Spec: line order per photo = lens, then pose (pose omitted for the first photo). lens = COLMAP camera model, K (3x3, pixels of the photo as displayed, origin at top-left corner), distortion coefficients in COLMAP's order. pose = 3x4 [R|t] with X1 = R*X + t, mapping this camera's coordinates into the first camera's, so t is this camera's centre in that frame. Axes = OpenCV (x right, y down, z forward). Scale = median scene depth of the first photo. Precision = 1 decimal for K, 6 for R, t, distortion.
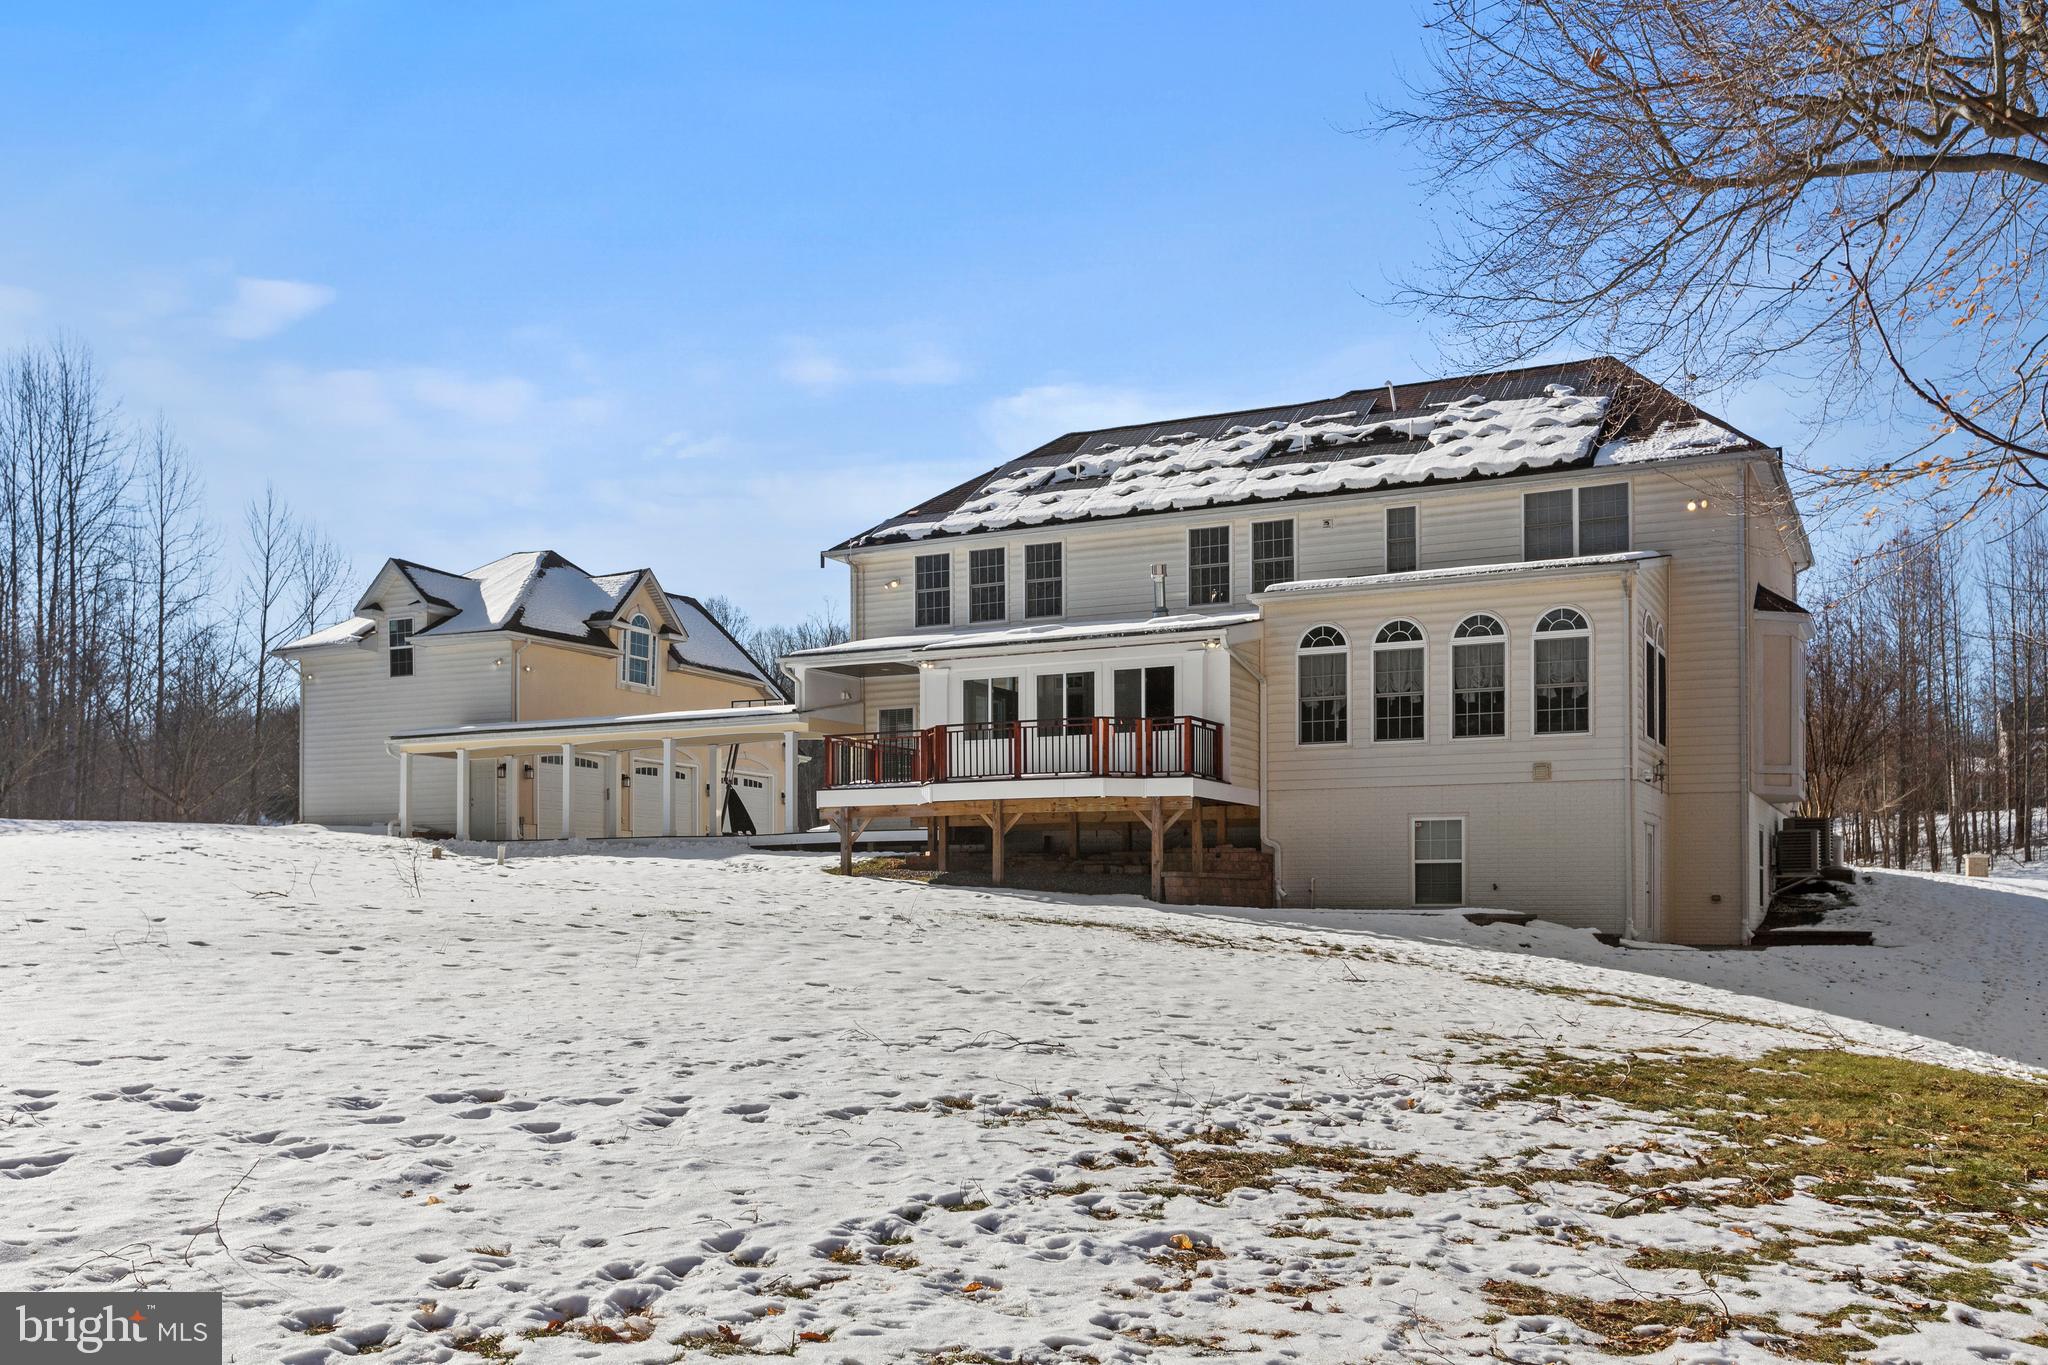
lens RADIAL K [[1736.5, 0, 1025.1], [0, 1736.5, 703.3], [0, 0, 1]] dist [-0.002214, 0.003668]
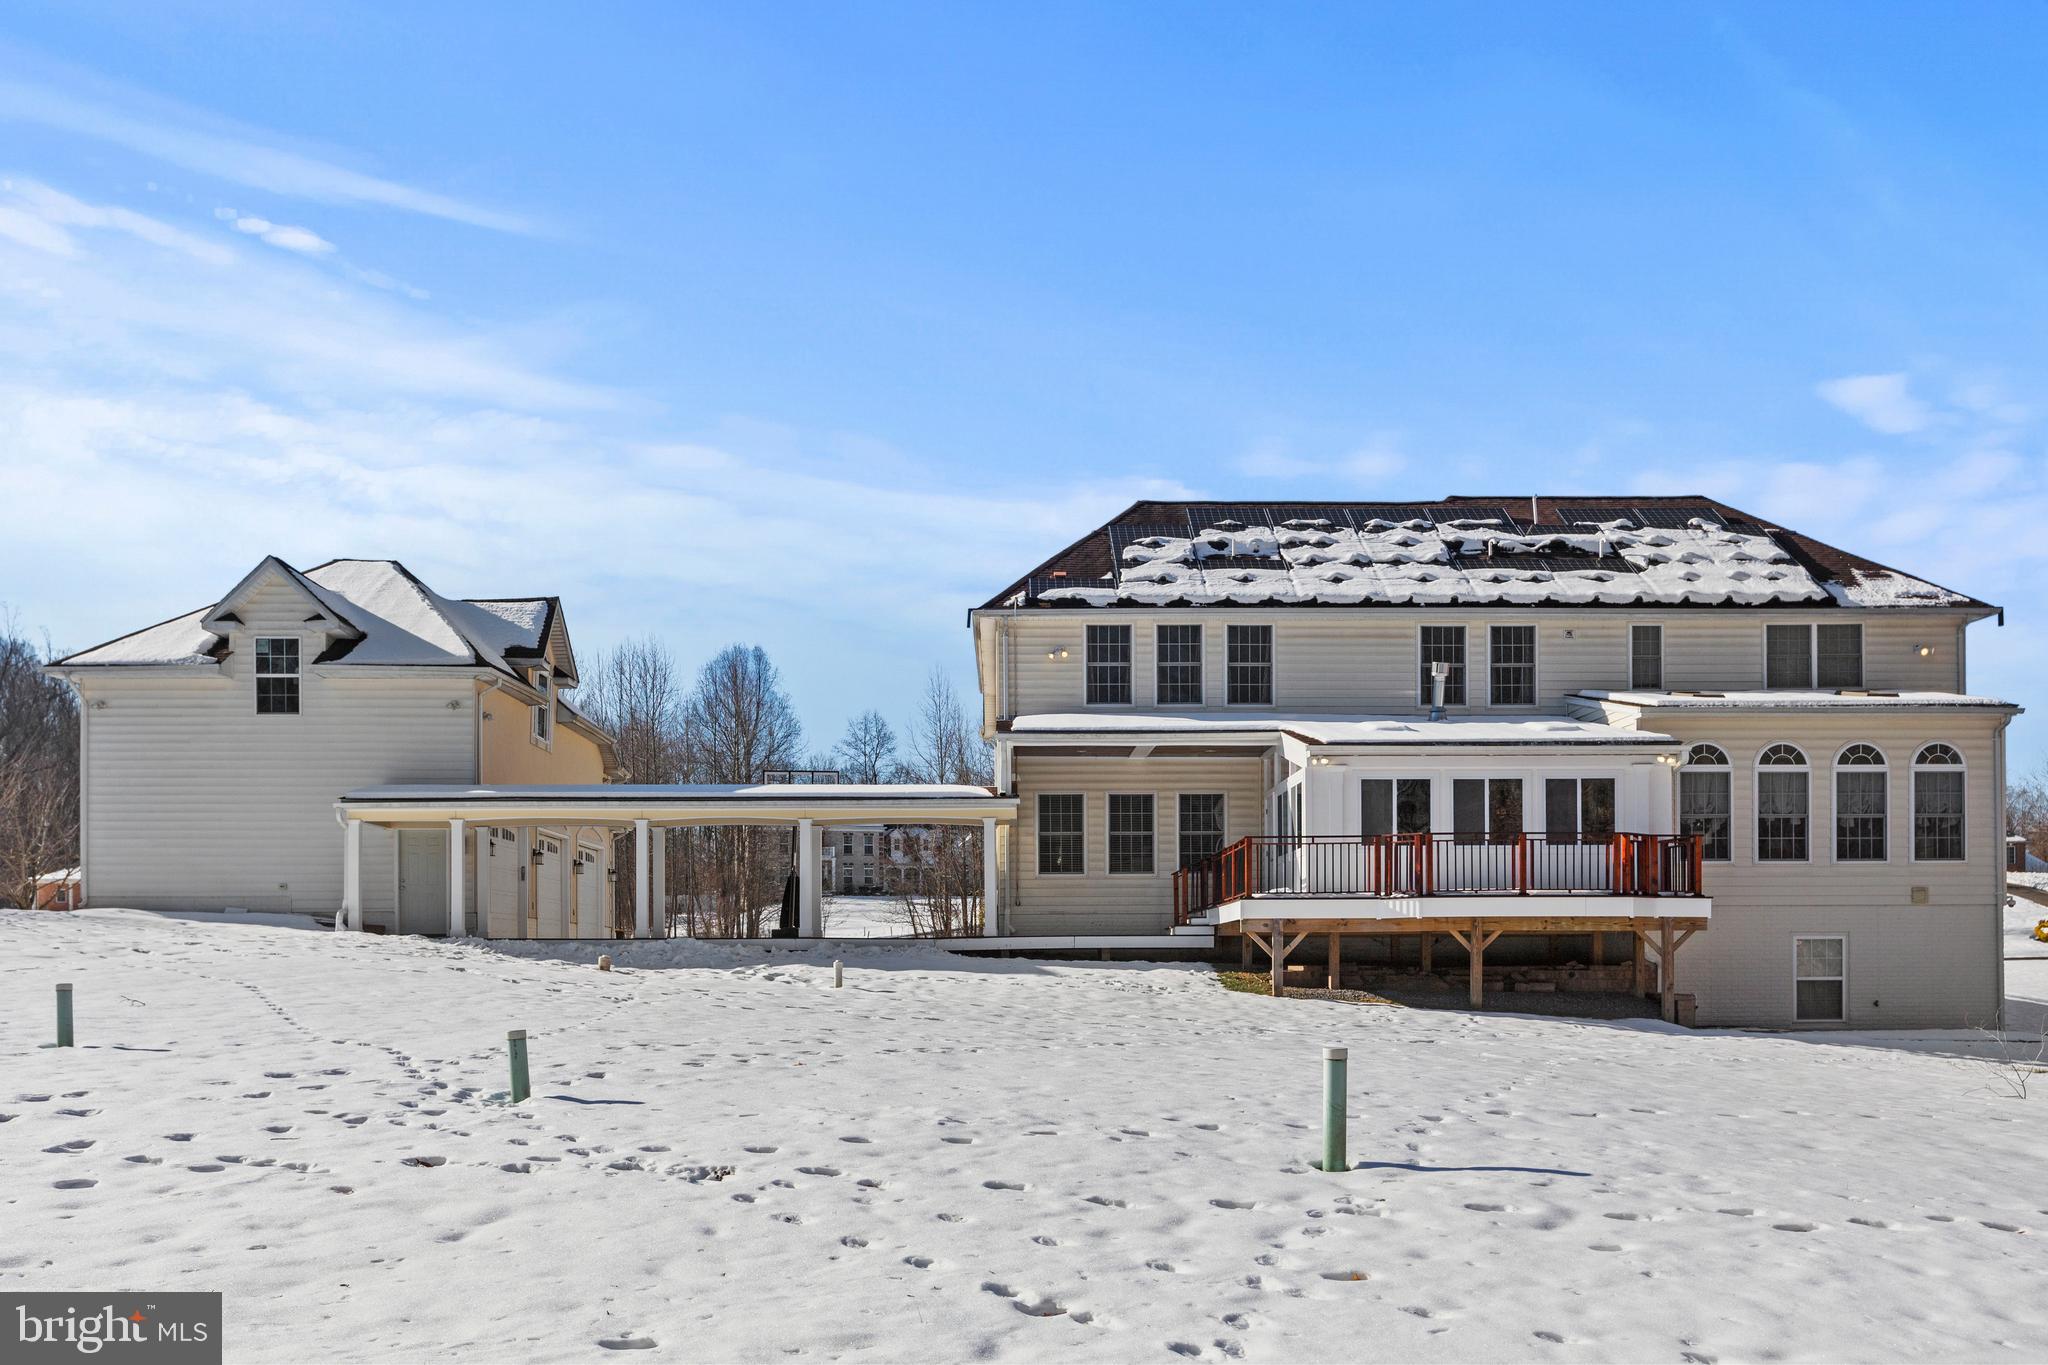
lens RADIAL K [[1721.6, 0, 1023.8], [0, 1721.6, 759.9], [0, 0, 1]] dist [-0.001951, -0.002359]
pose [[0.888760, 0.047051, 0.455951, -0.574554], [-0.048352, 0.998791, -0.008819, -0.006656], [-0.455815, -0.014208, 0.889961, 0.261971]]
